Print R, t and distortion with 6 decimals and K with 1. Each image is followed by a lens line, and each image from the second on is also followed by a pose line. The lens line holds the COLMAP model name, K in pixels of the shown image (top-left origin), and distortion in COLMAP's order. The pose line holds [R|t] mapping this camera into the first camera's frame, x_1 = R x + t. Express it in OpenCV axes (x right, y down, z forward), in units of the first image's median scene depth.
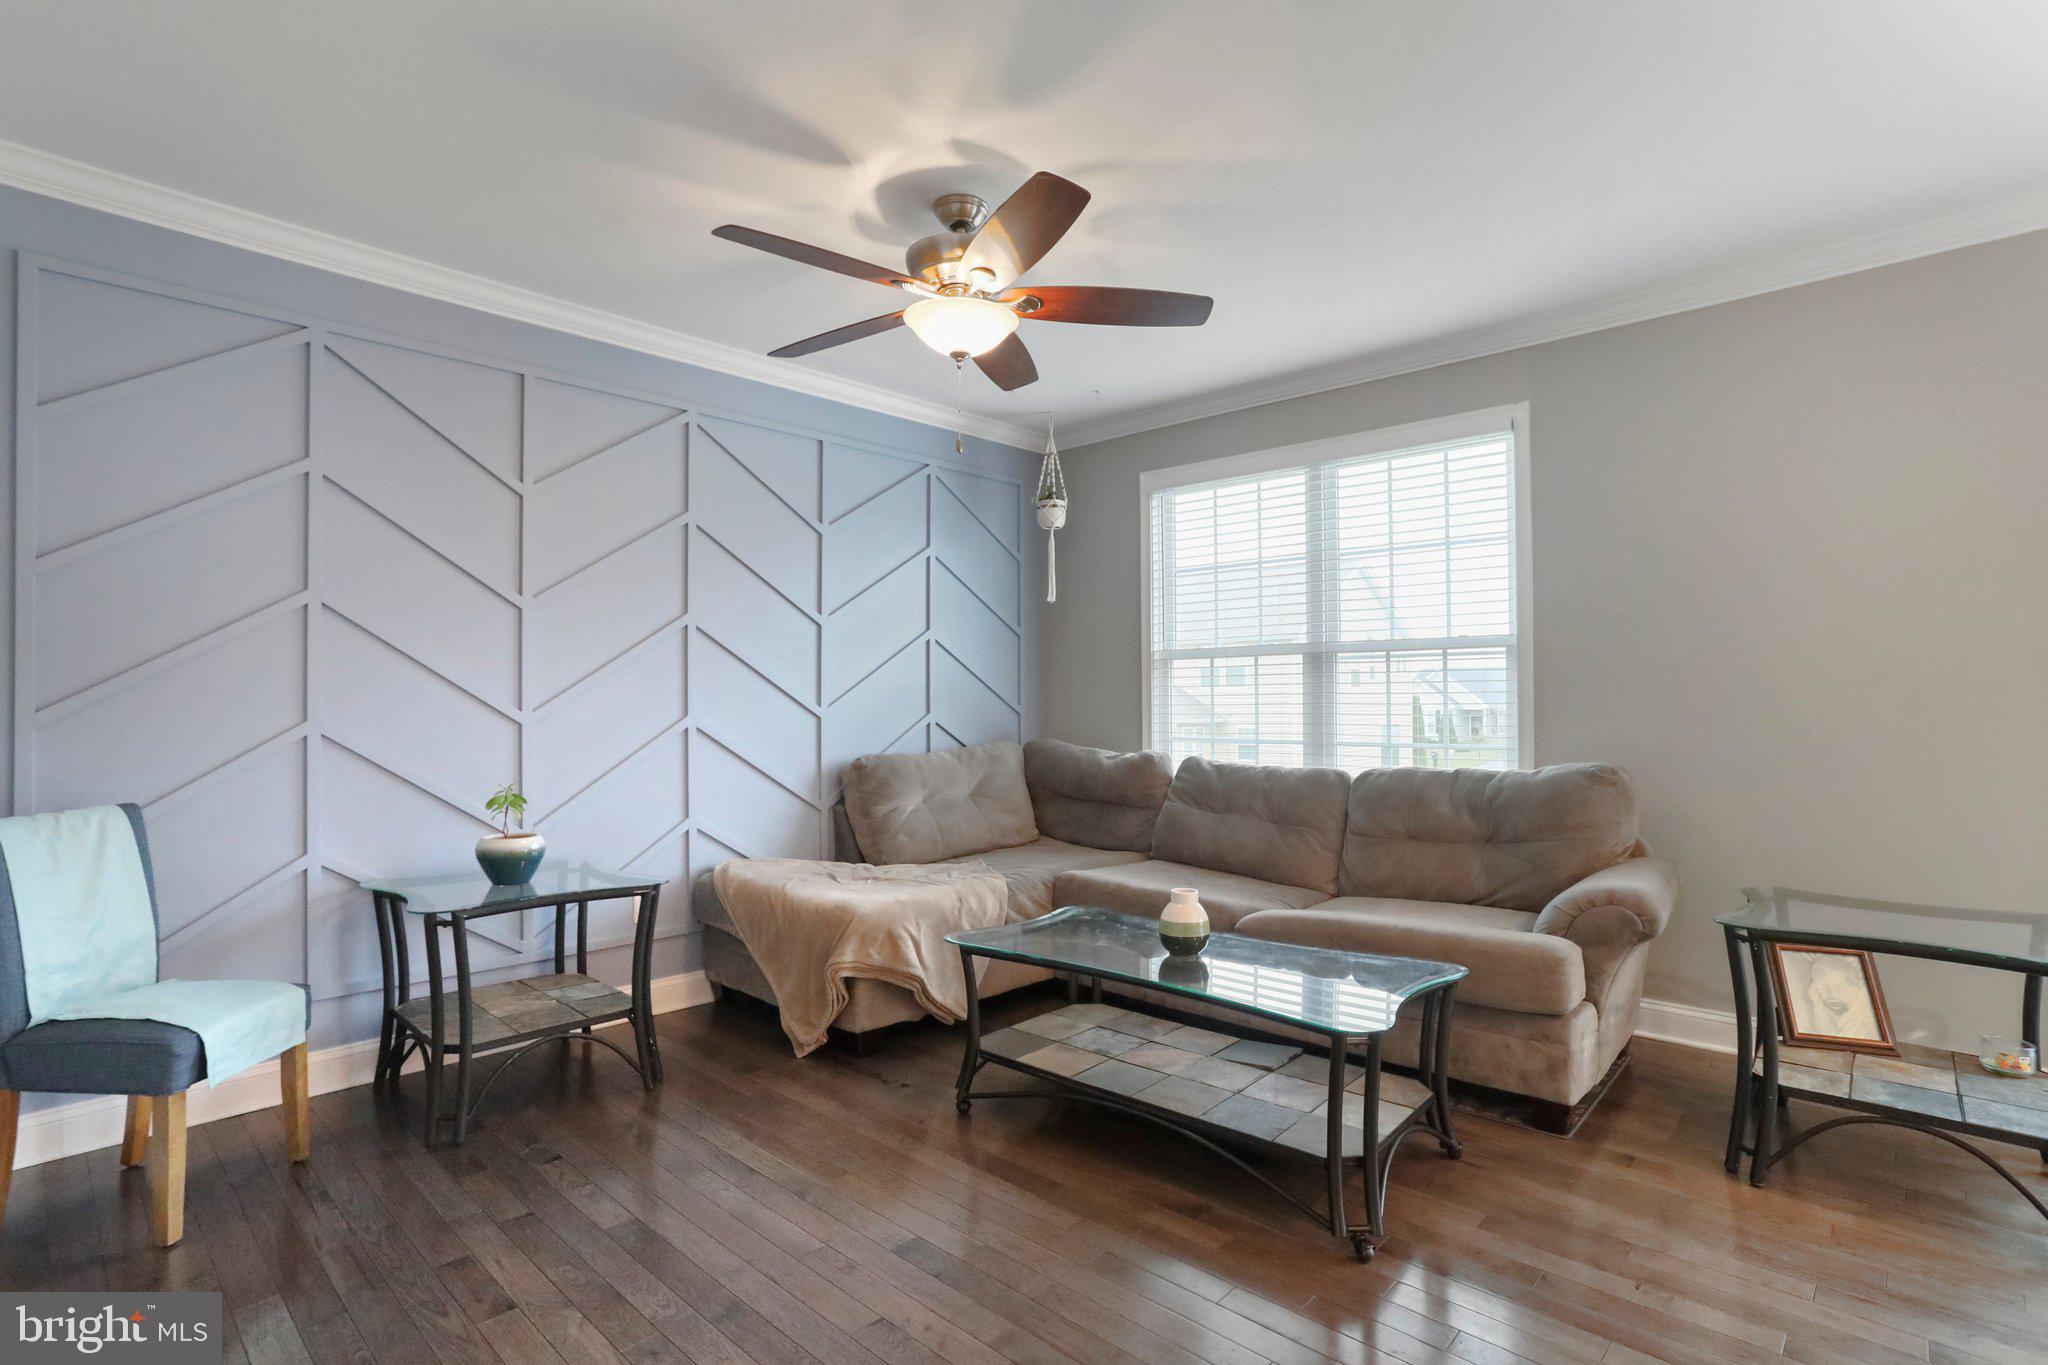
lens RADIAL K [[1004.4, 0, 1024.0], [0, 1004.4, 682.5], [0, 0, 1]] dist [-0.047321, 0.025746]
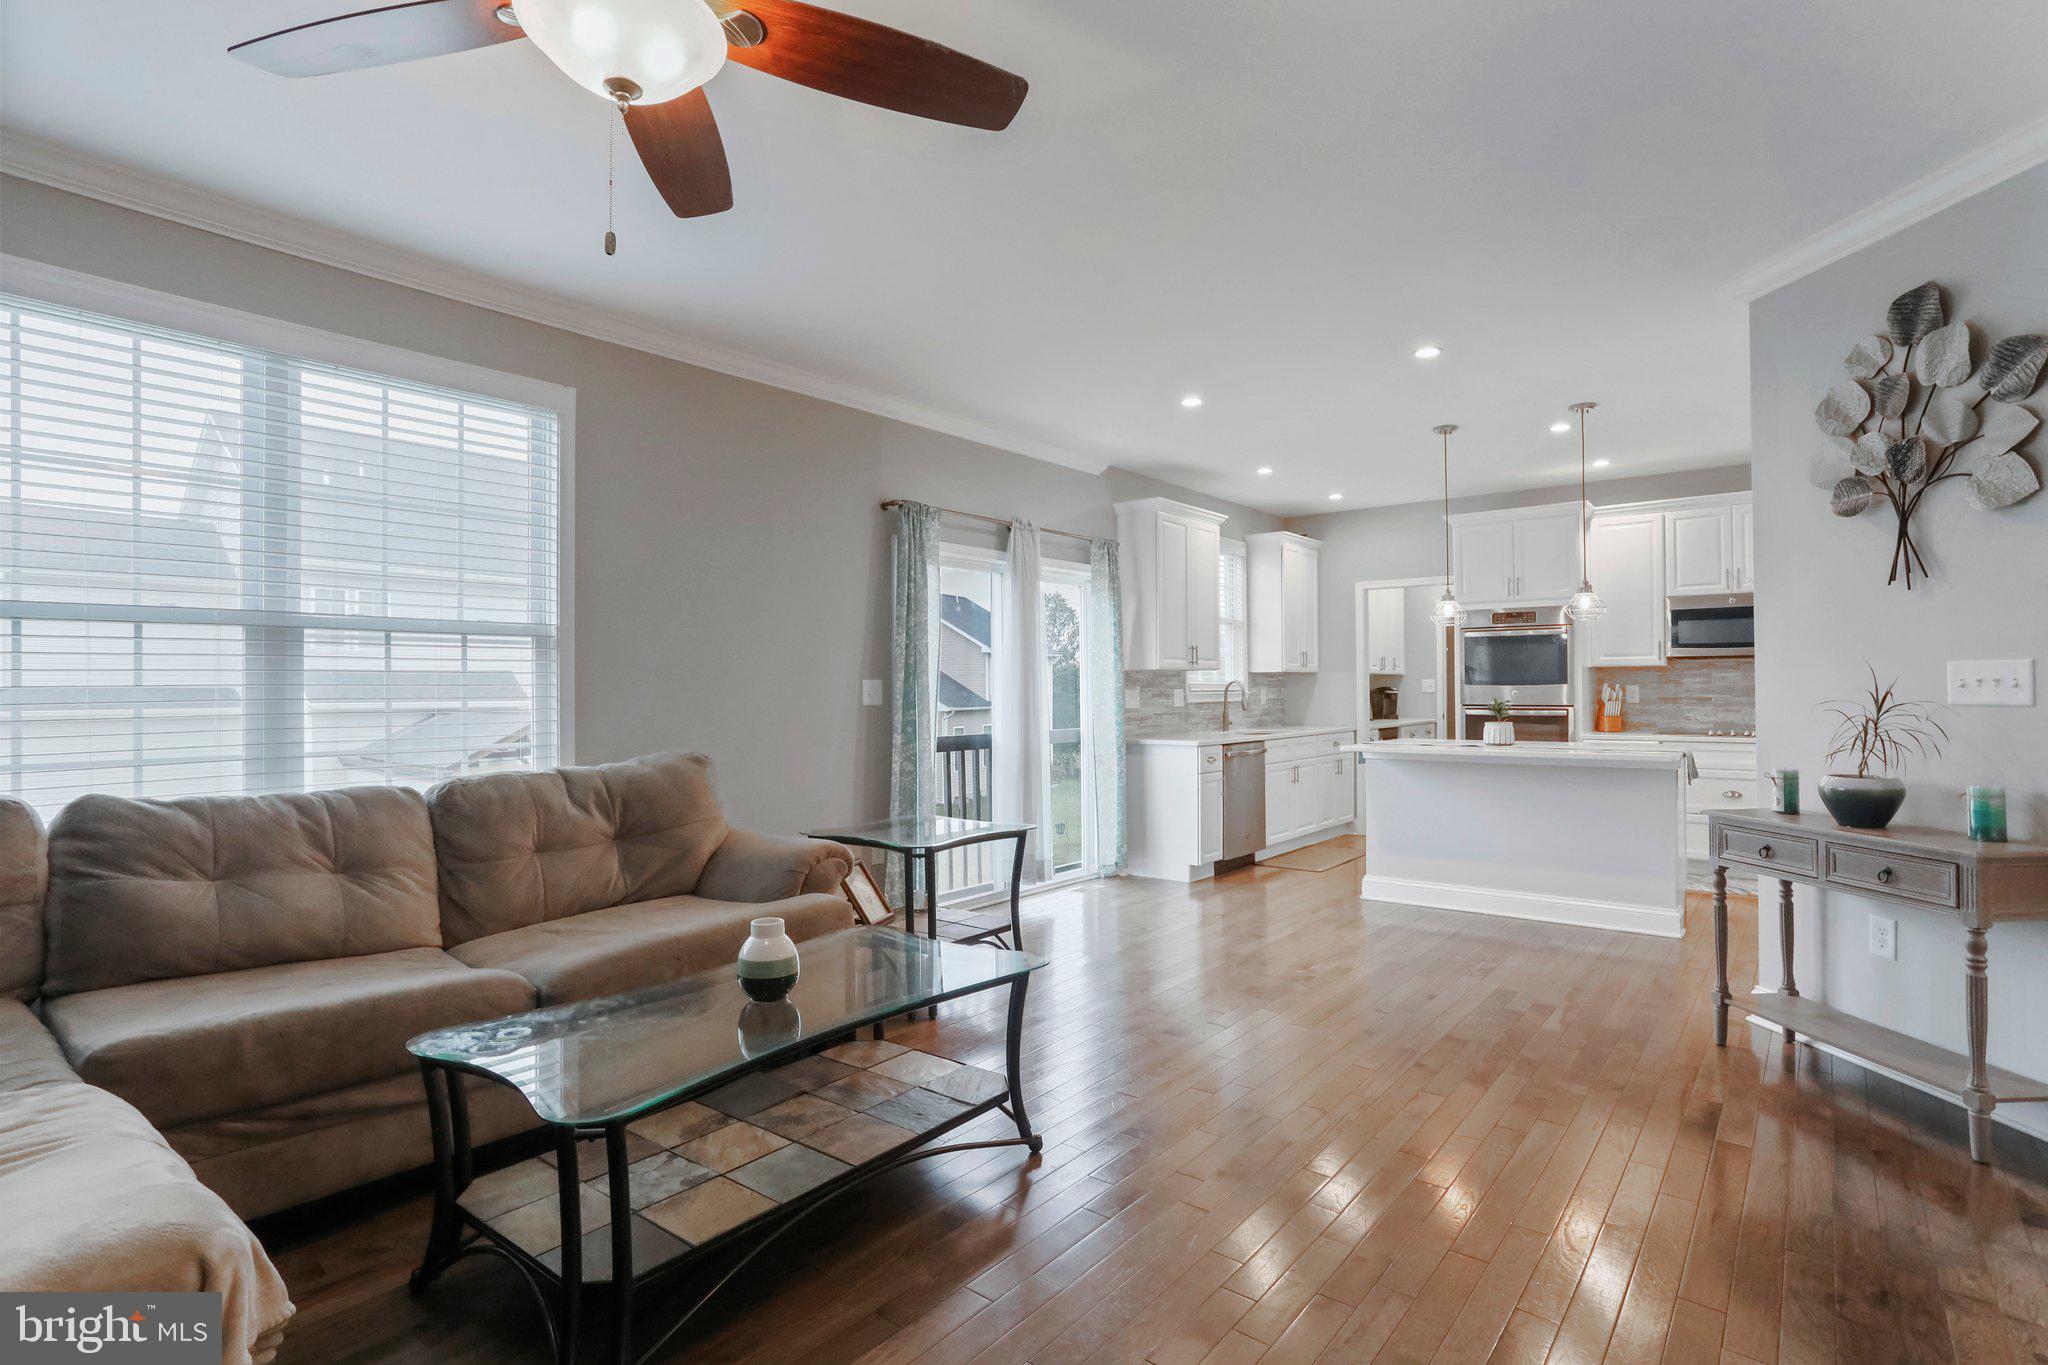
lens RADIAL K [[1004.4, 0, 1024.0], [0, 1004.4, 682.5], [0, 0, 1]] dist [-0.047321, 0.025746]
pose [[-0.074028, 0.011963, 0.997184, -0.448831], [-0.010852, 0.999859, -0.012800, 0.012939], [-0.997197, -0.011769, -0.073887, 0.558621]]
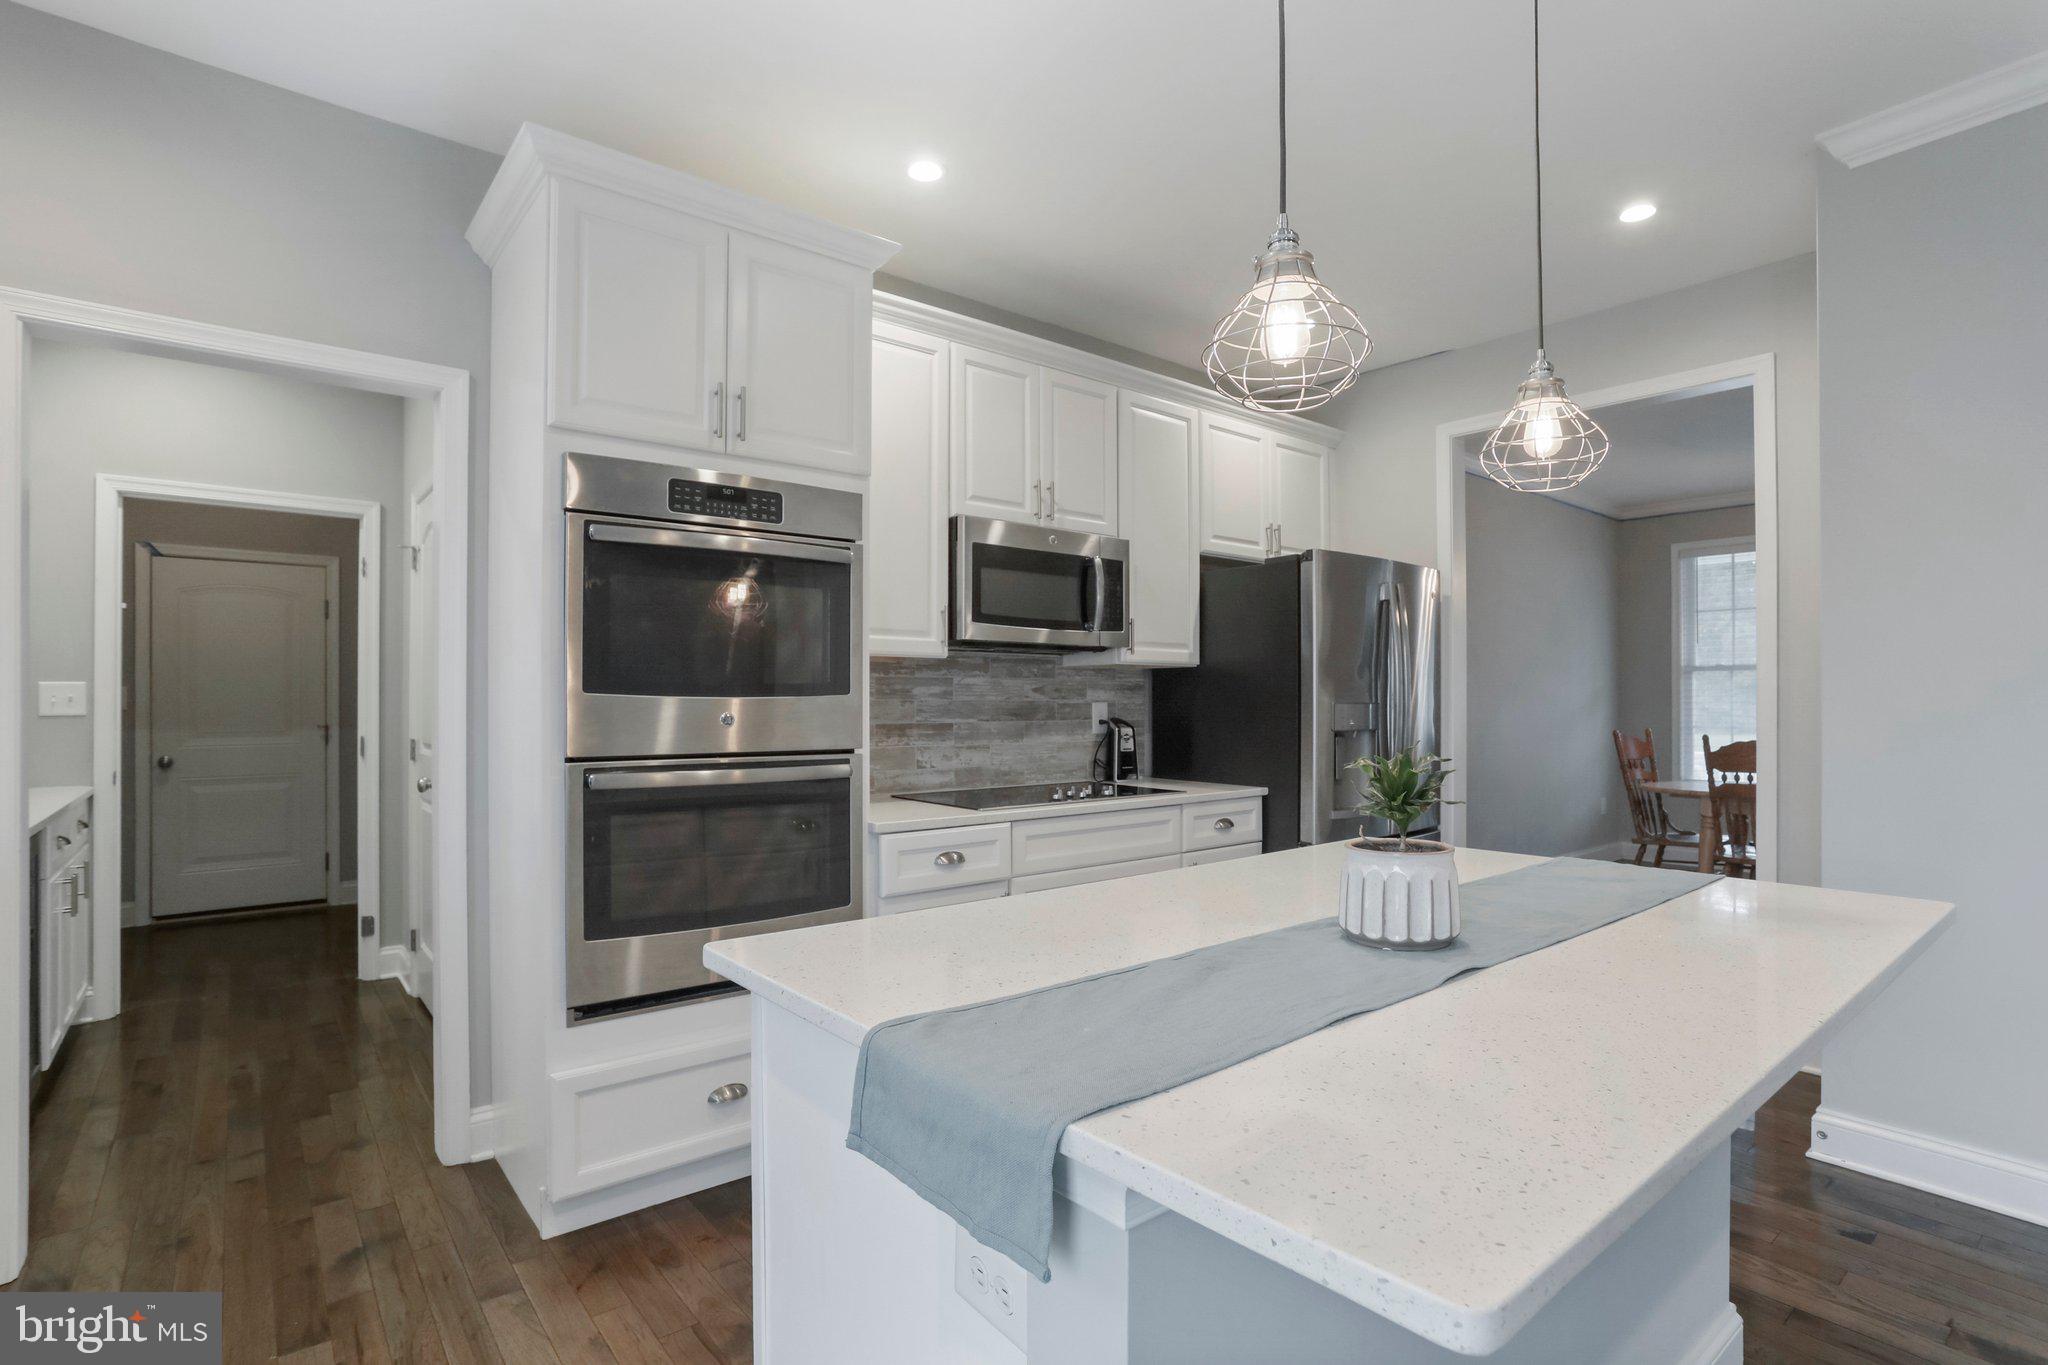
lens RADIAL K [[1007.4, 0, 1035.2], [0, 1007.4, 694.6], [0, 0, 1]] dist [-0.013063, 0.000457]
pose [[-0.988988, 0.005844, 0.147879, 0.816660], [0.002348, 0.999714, -0.023801, 0.001086], [-0.147975, -0.023191, -0.988719, 0.186881]]
